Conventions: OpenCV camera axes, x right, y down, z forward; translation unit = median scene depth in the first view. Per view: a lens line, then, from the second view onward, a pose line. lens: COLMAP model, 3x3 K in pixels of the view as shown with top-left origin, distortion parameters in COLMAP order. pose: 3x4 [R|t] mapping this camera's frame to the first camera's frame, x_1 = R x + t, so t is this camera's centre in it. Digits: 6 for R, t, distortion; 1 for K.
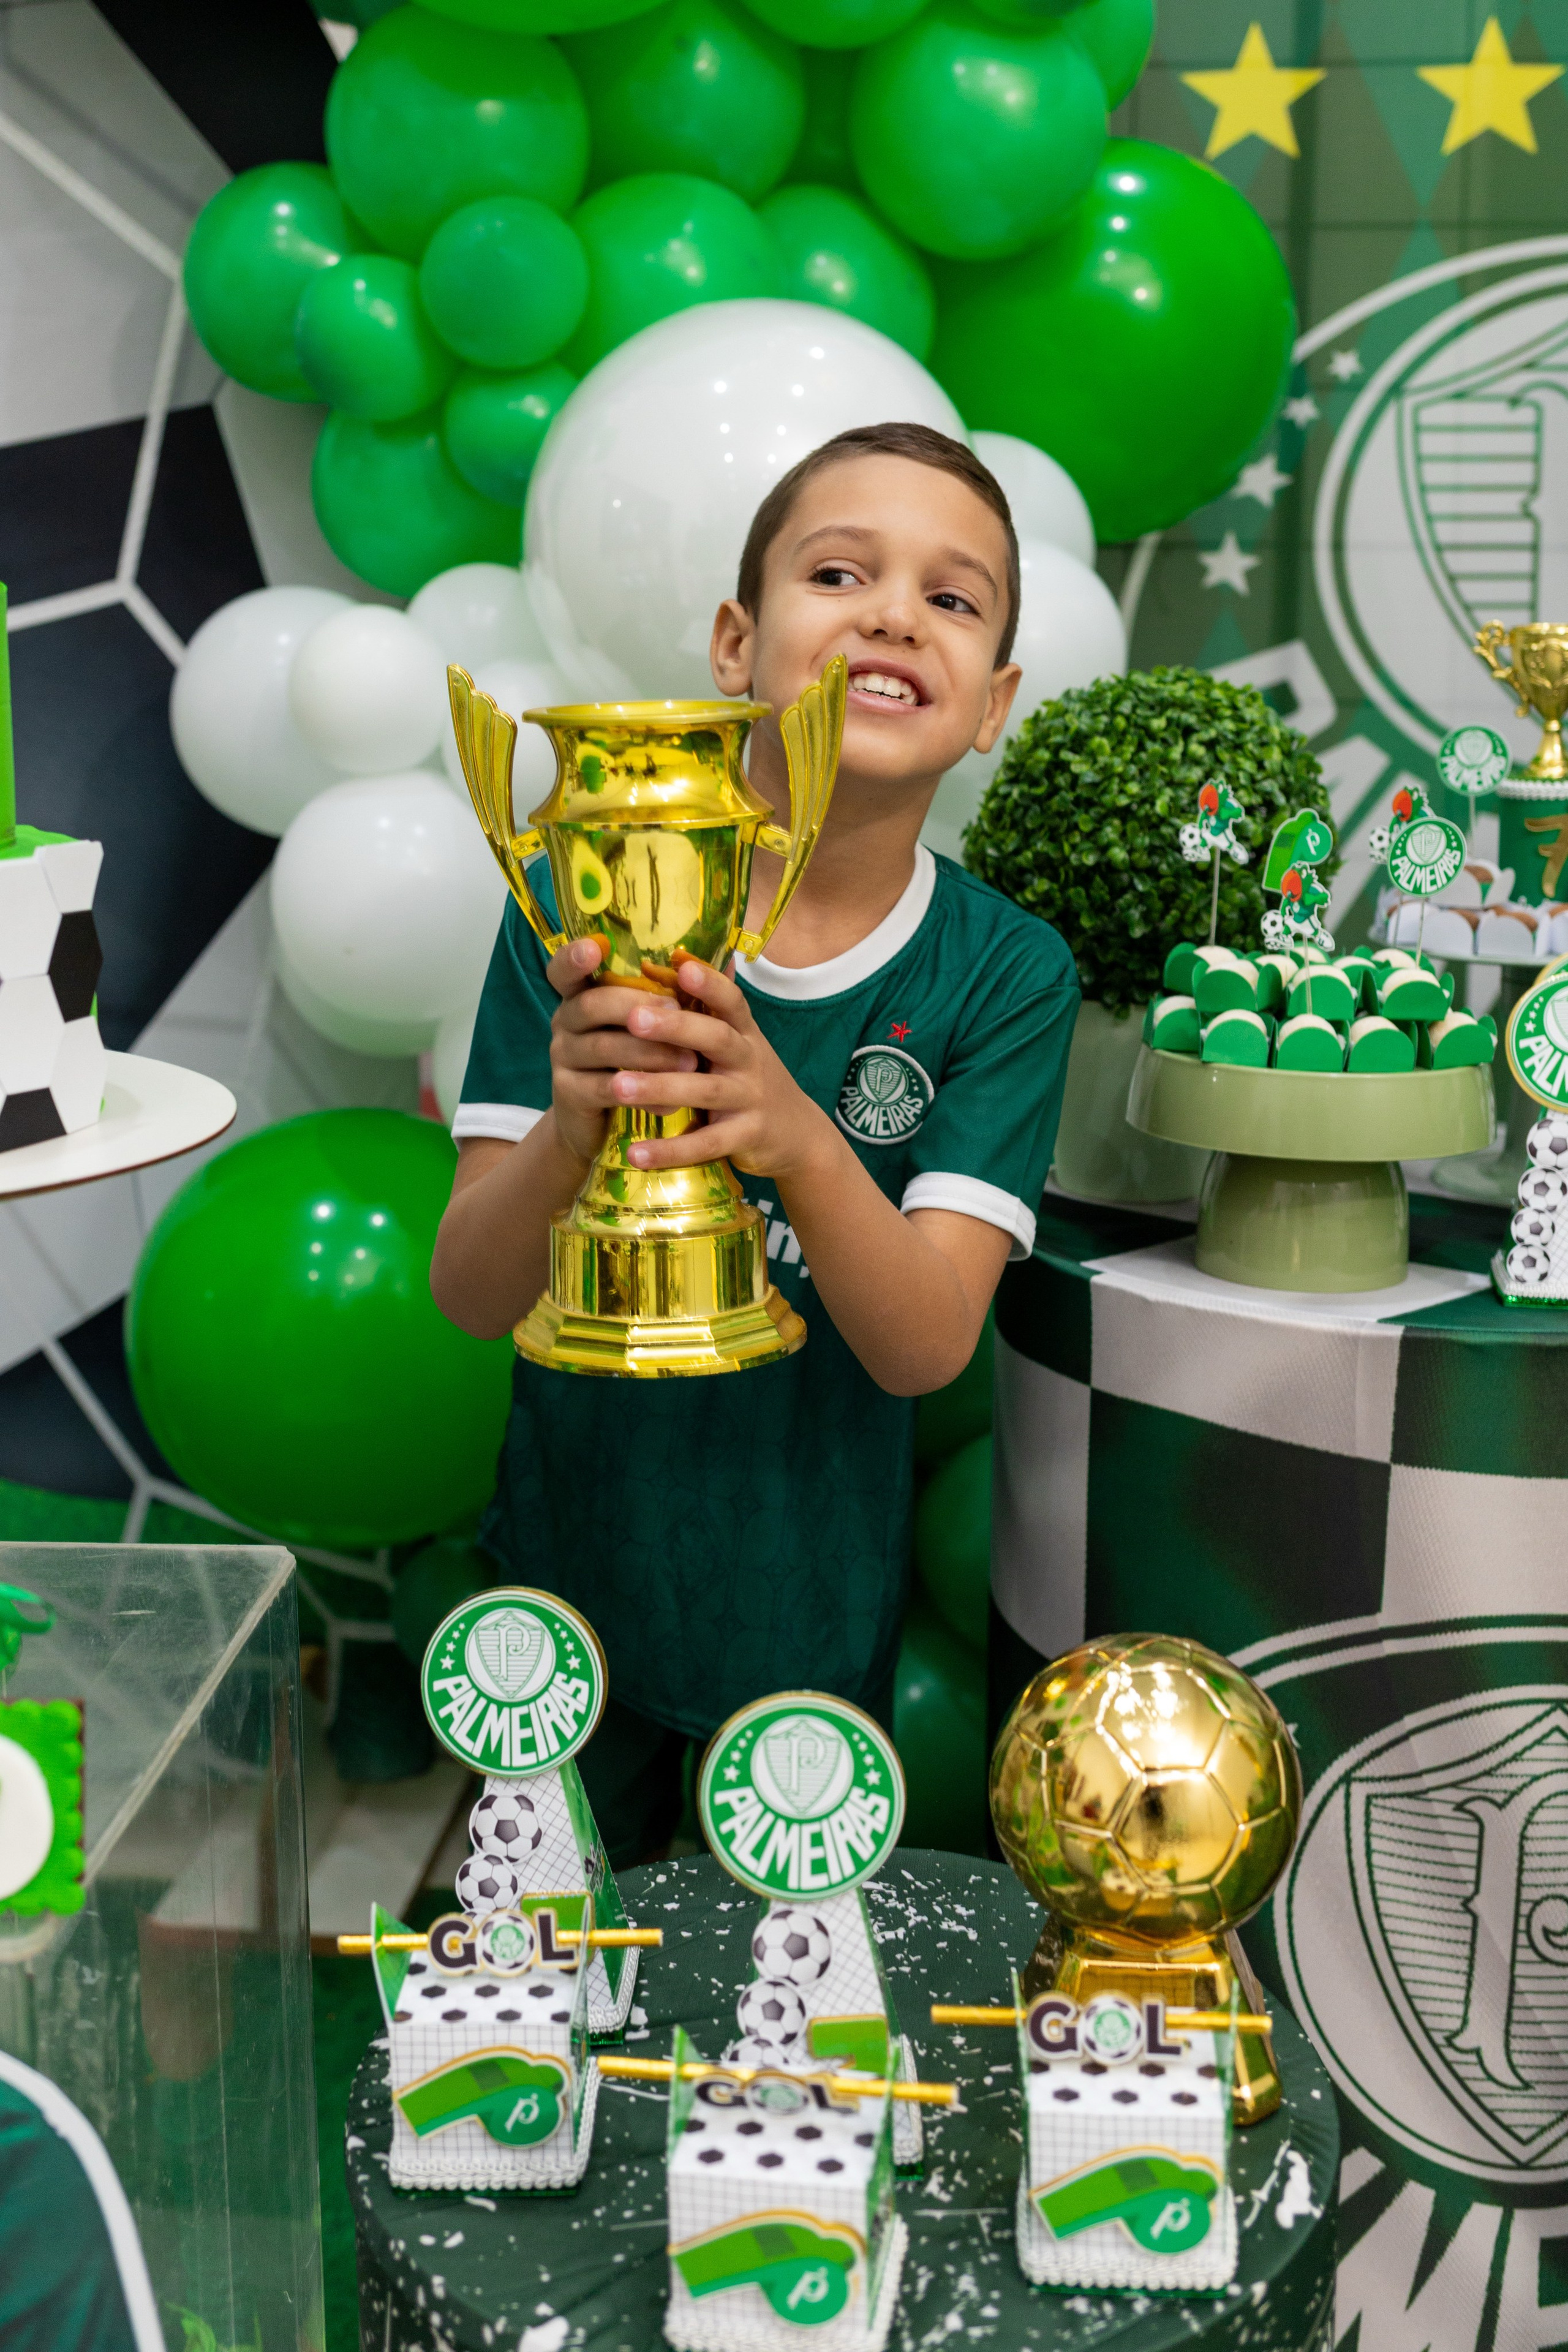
lens RADIAL K [[2575.2, 0, 676.5], [0, 2575.2, 1071.6], [0, 0, 1]] dist [0.002606, 0.000000]
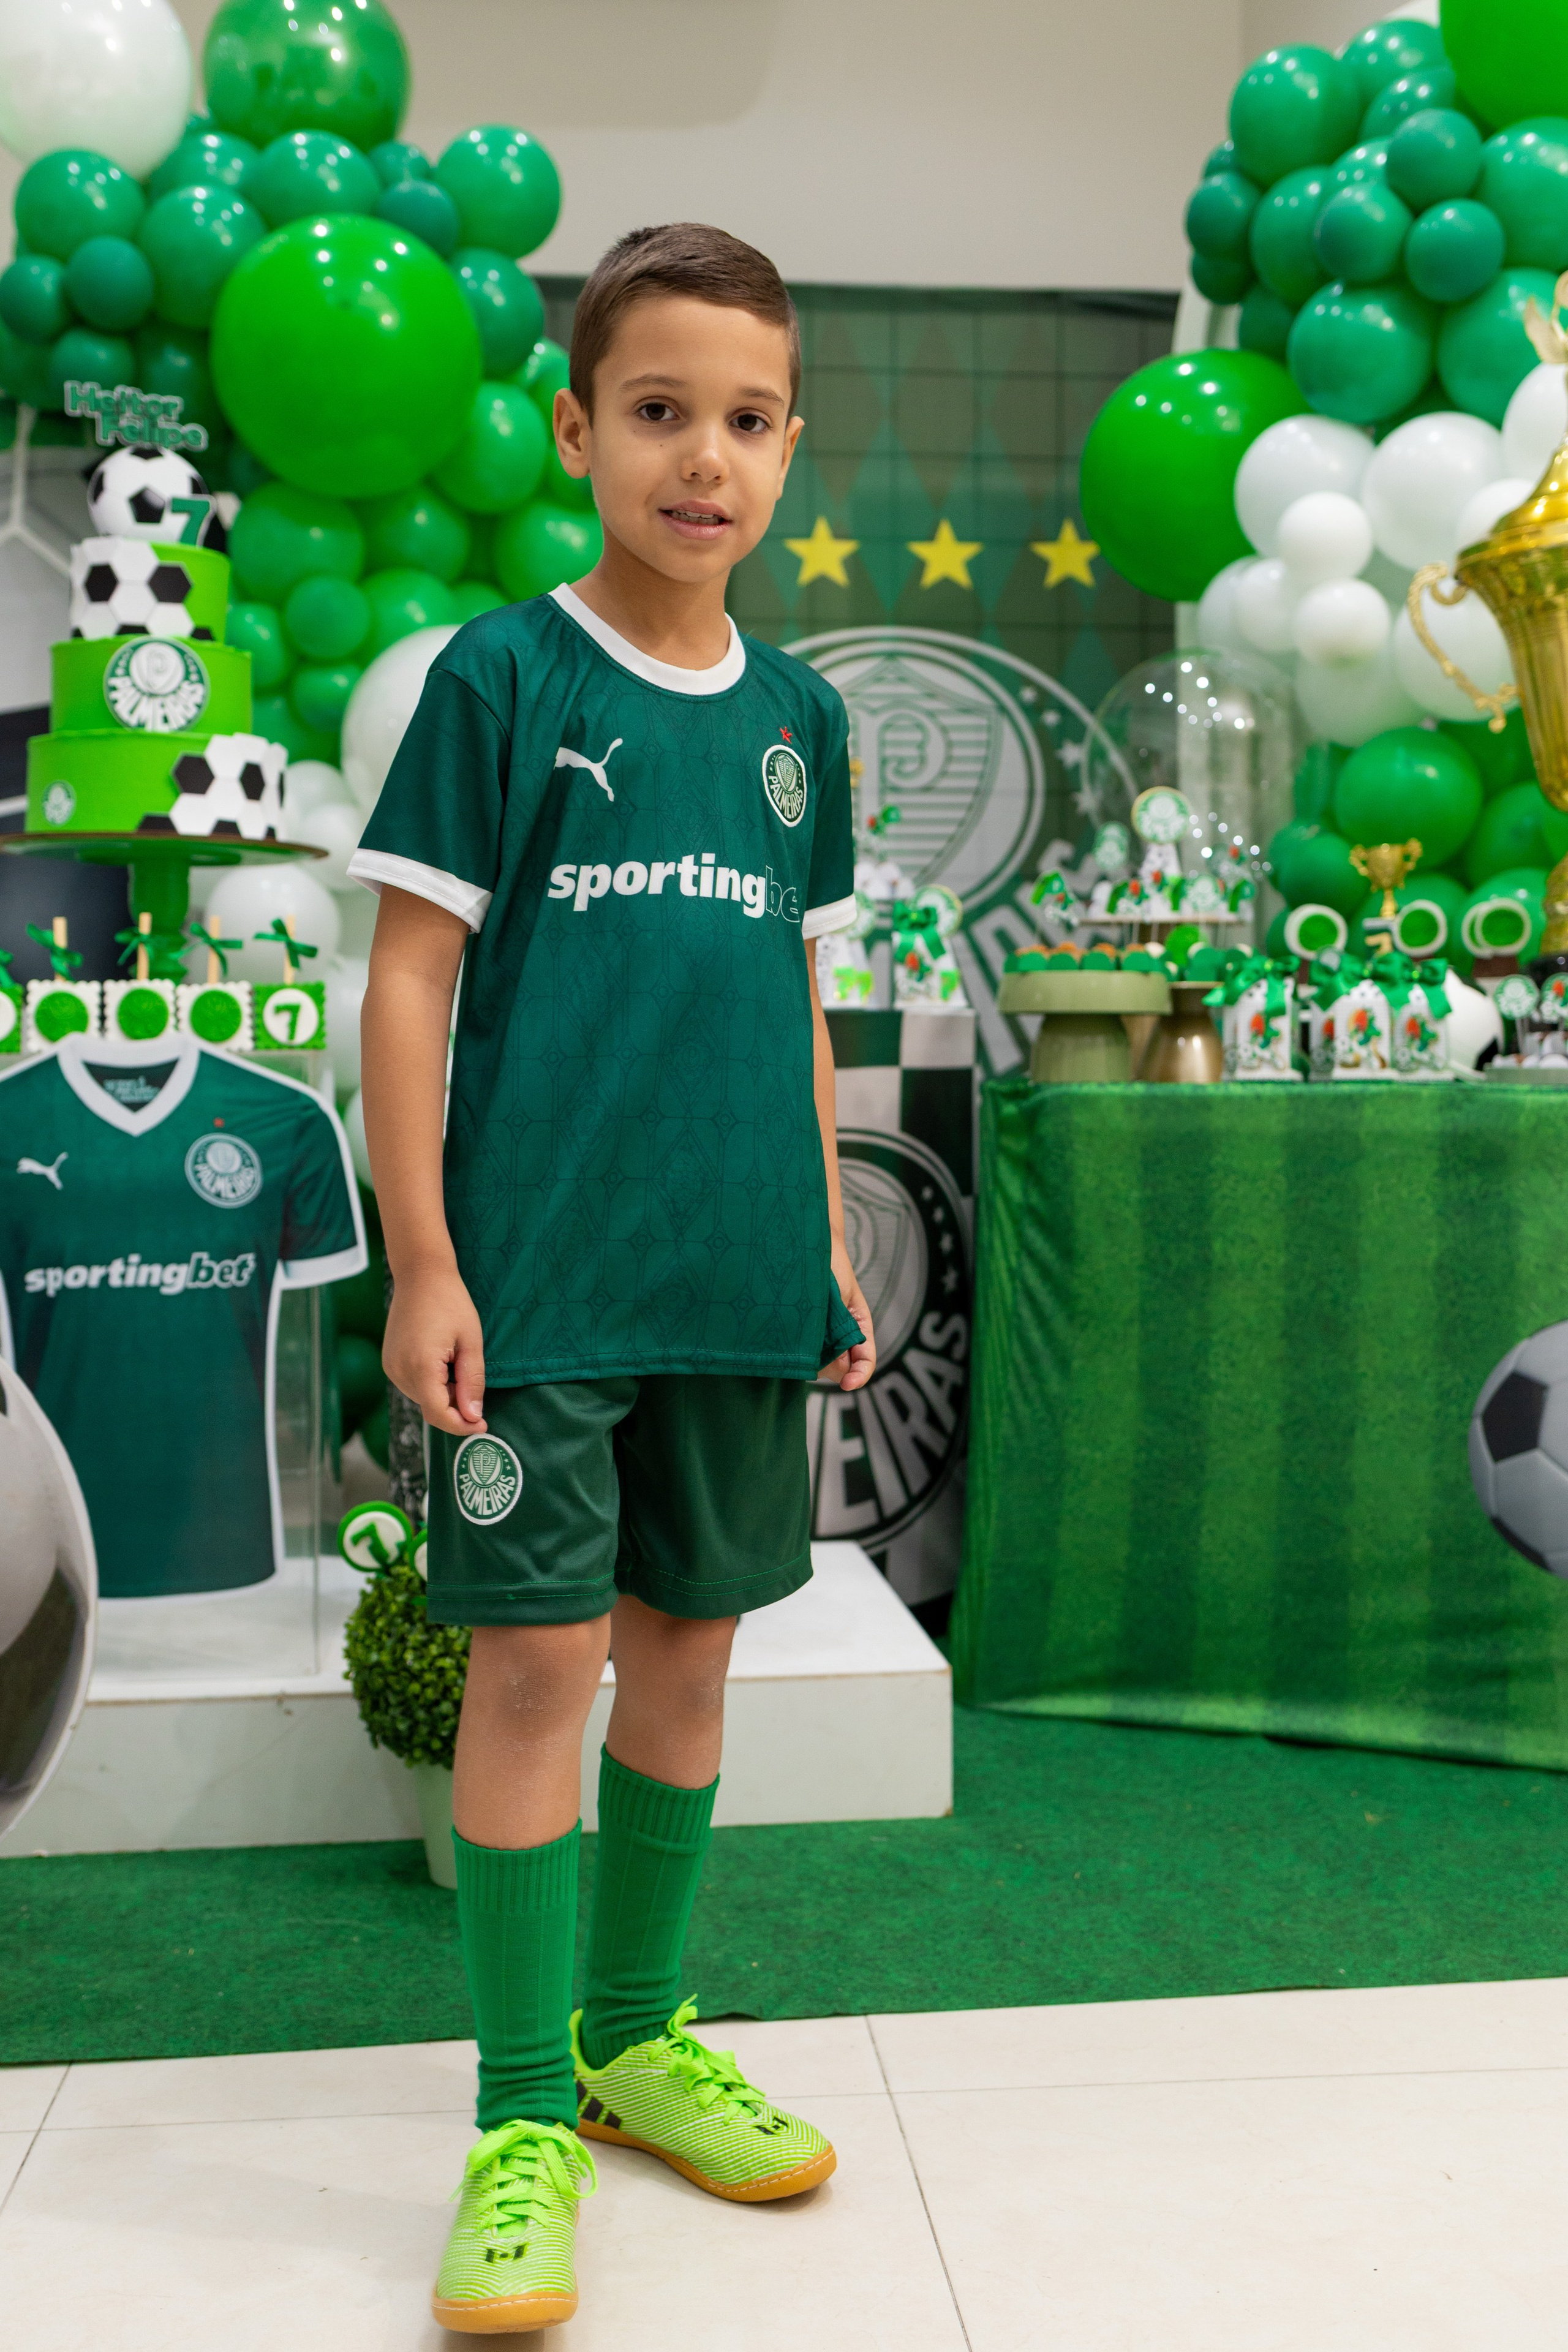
lens RADIAL K [[2440.5, 0, 699.5], [0, 2440.5, 1175.7], [0, 0, 1]] dist [0.008623, 0.000000]
pose [[0.981008, -0.010161, 0.193700, -0.152474], [0.036175, 0.990691, -0.131239, 0.371617], [-0.190563, 0.135754, 0.972243, -0.813526]]
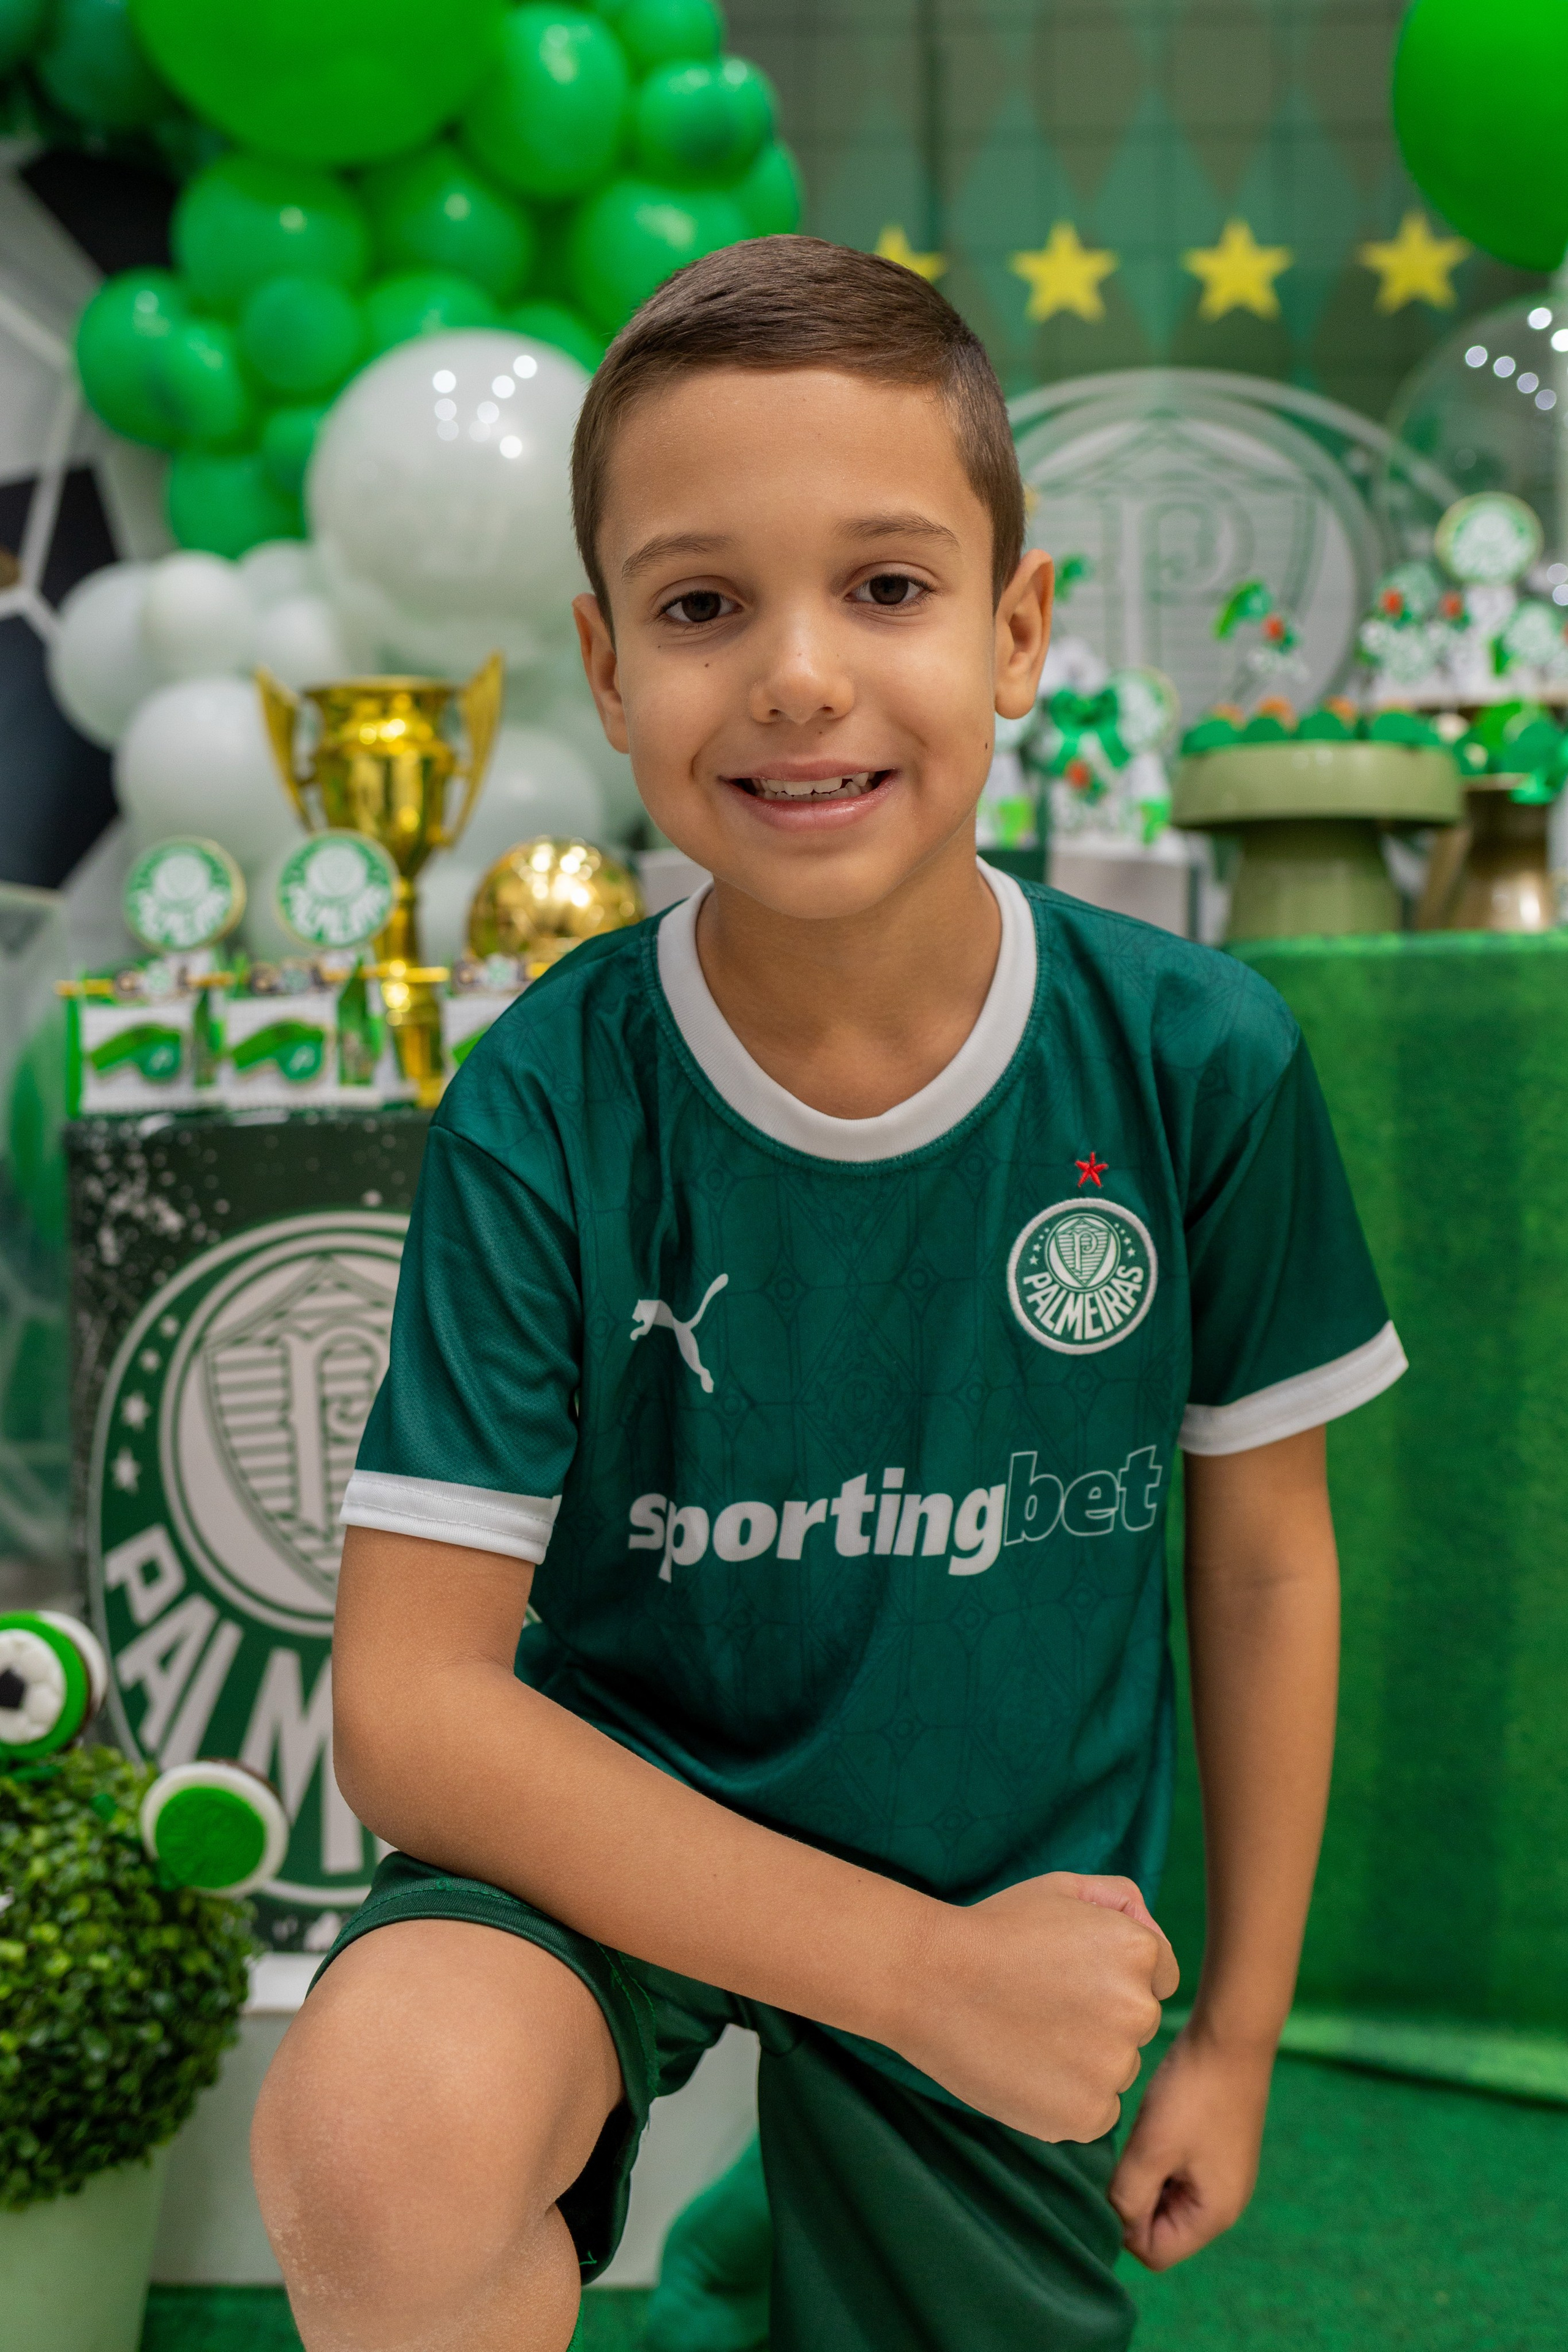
lens RADIAL K [[2575.2, 0, 823.0], [0, 2575.2, 1128.0], [0, 0, 1]] dist [0.002606, 0.000000]
pose [[0.998027, -0.002679, 0.062727, 0.124984], [0.012623, 0.987252, -0.158666, 0.337618], [-0.061503, 0.159145, 0.985338, -0.317051]]
